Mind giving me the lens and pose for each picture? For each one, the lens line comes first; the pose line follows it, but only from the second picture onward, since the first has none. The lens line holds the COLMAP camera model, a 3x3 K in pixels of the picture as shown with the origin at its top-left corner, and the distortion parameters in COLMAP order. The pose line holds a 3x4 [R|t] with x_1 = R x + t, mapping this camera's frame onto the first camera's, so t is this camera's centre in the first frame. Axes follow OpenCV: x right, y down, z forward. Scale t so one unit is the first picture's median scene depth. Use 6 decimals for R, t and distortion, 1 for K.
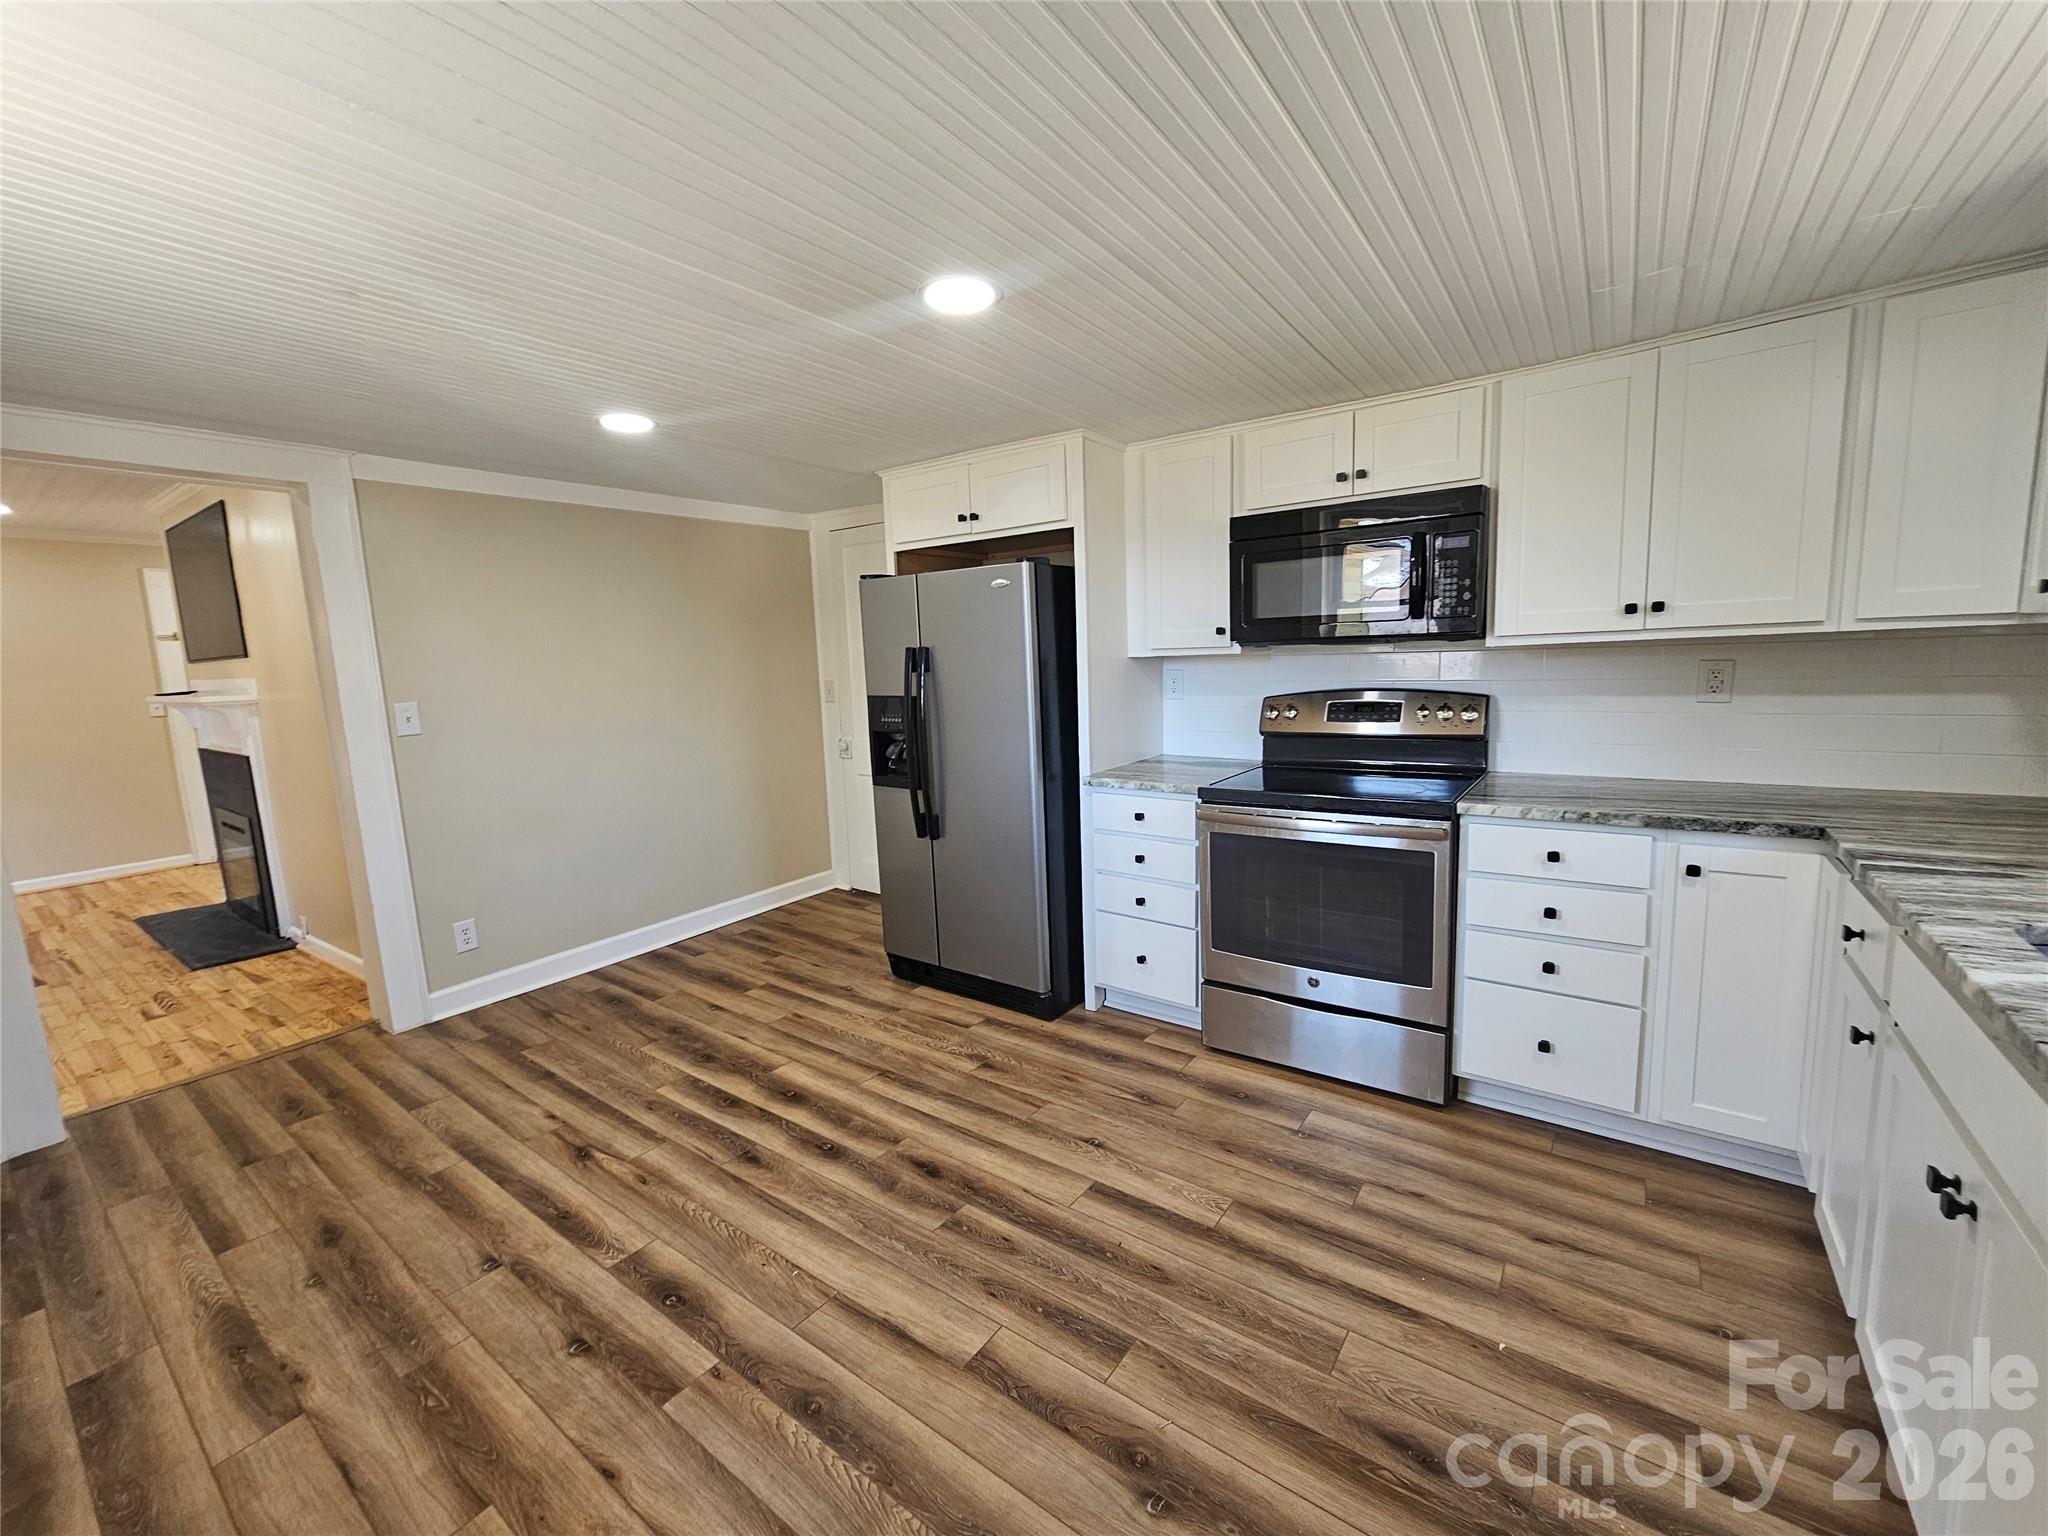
lens RADIAL K [[841.7, 0, 1034.4], [0, 841.7, 771.5], [0, 0, 1]] dist [-0.007024, 0.004098]
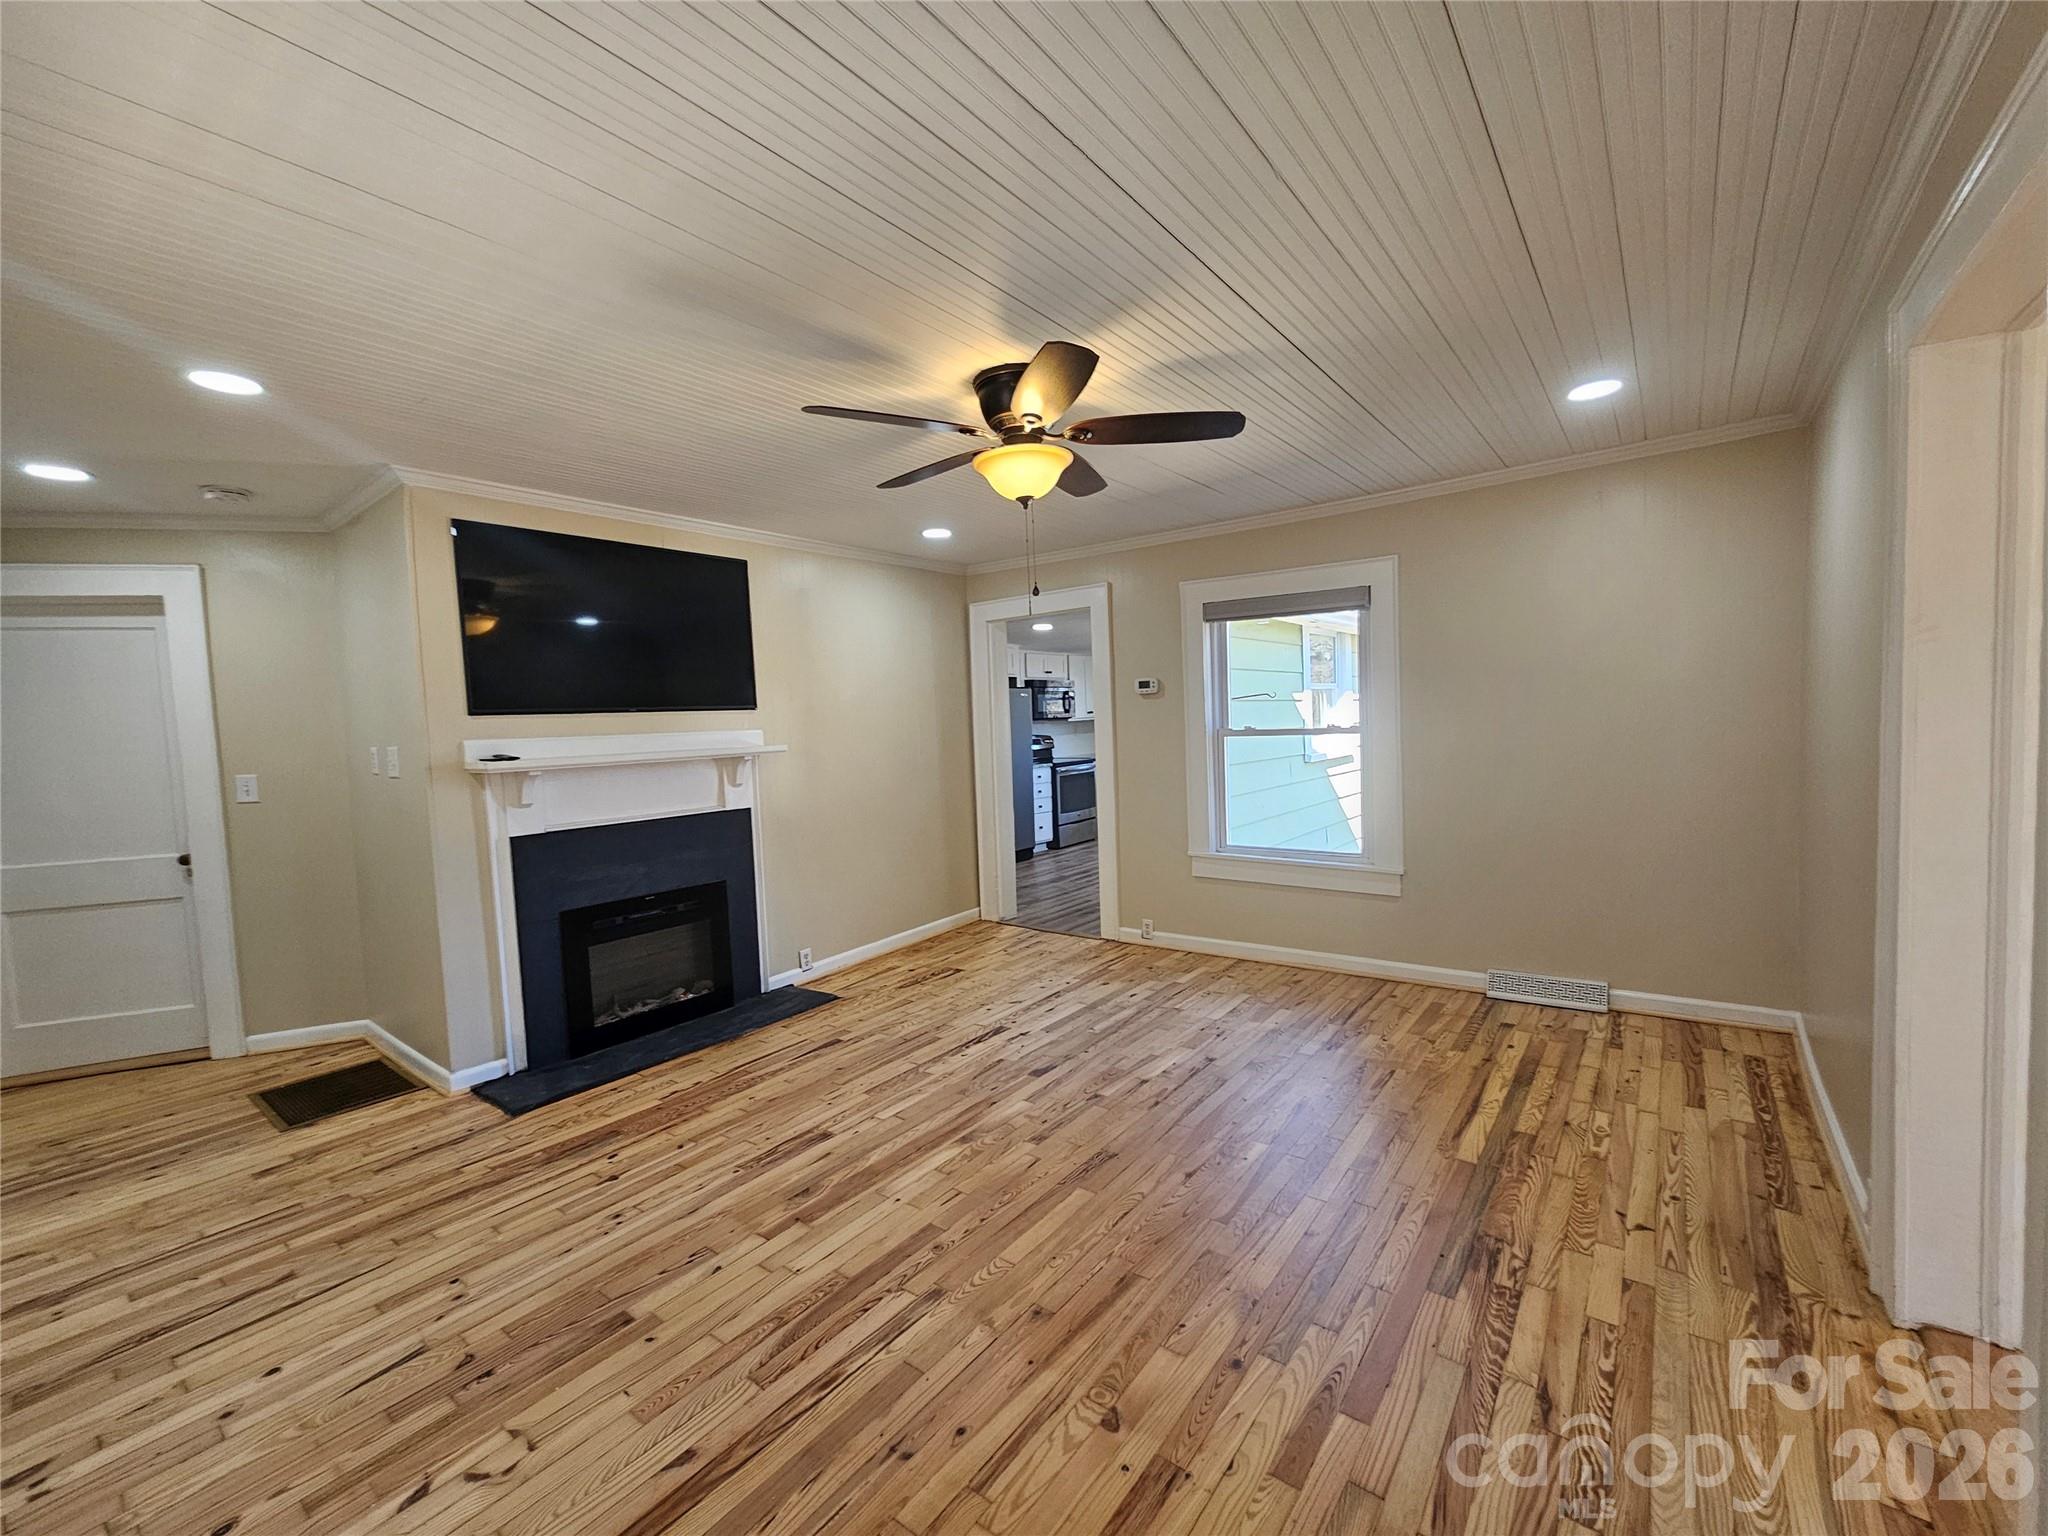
lens RADIAL K [[841.7, 0, 1034.4], [0, 841.7, 771.5], [0, 0, 1]] dist [-0.007024, 0.004098]
pose [[0.022734, -0.025101, 0.999426, -3.921989], [0.171339, 0.984992, 0.020841, -0.045813], [-0.984950, 0.170767, 0.026694, 1.301907]]
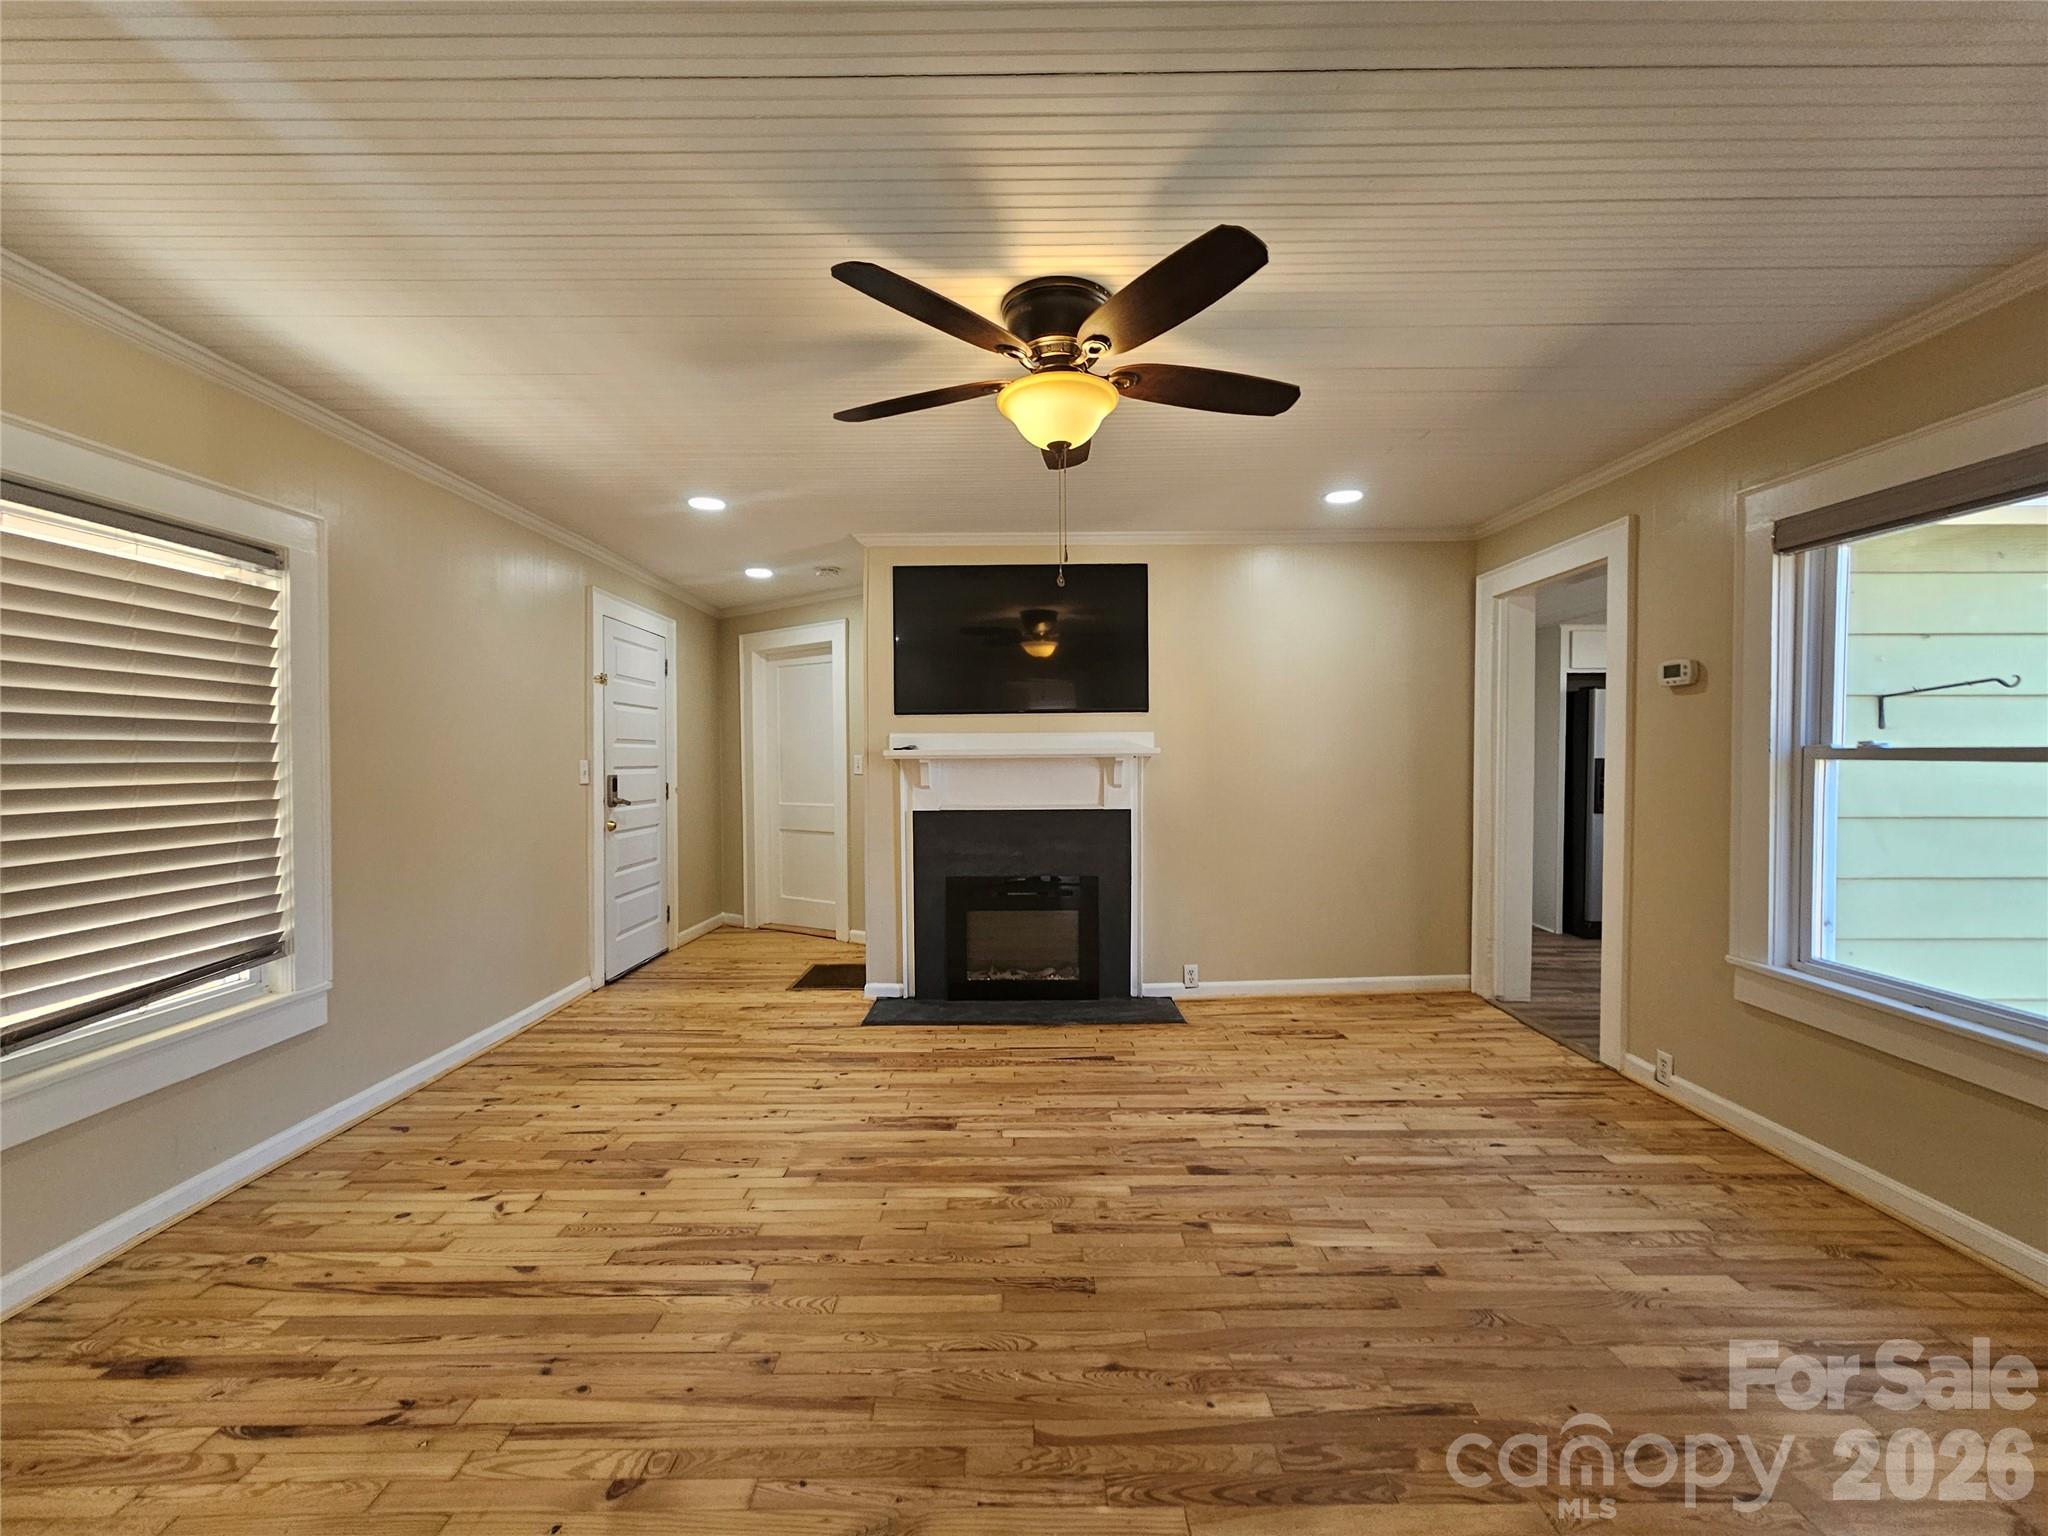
lens RADIAL K [[841.7, 0, 1034.4], [0, 841.7, 771.5], [0, 0, 1]] dist [-0.007024, 0.004098]
pose [[0.809309, 0.018868, 0.587080, -3.302681], [0.055776, 0.992499, -0.108786, 0.082860], [-0.584729, 0.120787, 0.802186, 0.532690]]
